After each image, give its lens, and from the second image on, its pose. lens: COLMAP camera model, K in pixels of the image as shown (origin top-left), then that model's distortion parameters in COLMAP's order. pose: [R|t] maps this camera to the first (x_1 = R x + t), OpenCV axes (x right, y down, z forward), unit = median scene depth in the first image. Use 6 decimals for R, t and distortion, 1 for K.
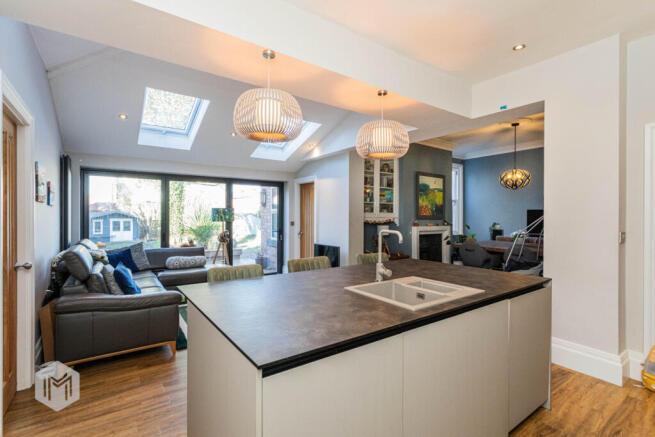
lens RADIAL K [[310.6, 0, 328.5], [0, 310.6, 217.2], [0, 0, 1]] dist [0.001439, 0.000394]
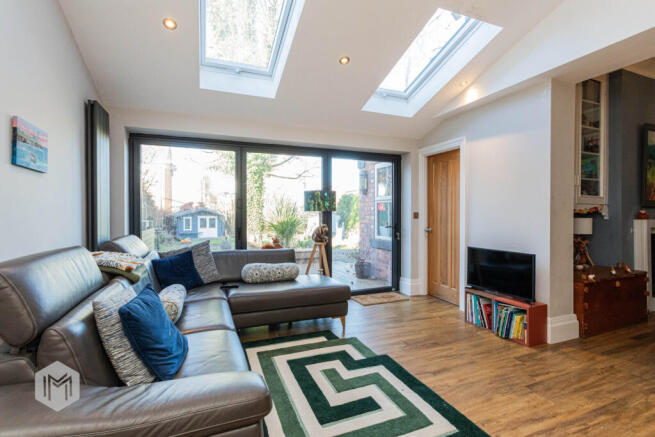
lens RADIAL K [[310.6, 0, 327.3], [0, 310.6, 218.0], [0, 0, 1]] dist [0.001439, 0.000394]
pose [[0.973661, -0.001102, -0.227998, -0.163200], [0.002824, 0.999970, 0.007228, 0.022193], [0.227983, -0.007681, 0.973635, 0.333994]]
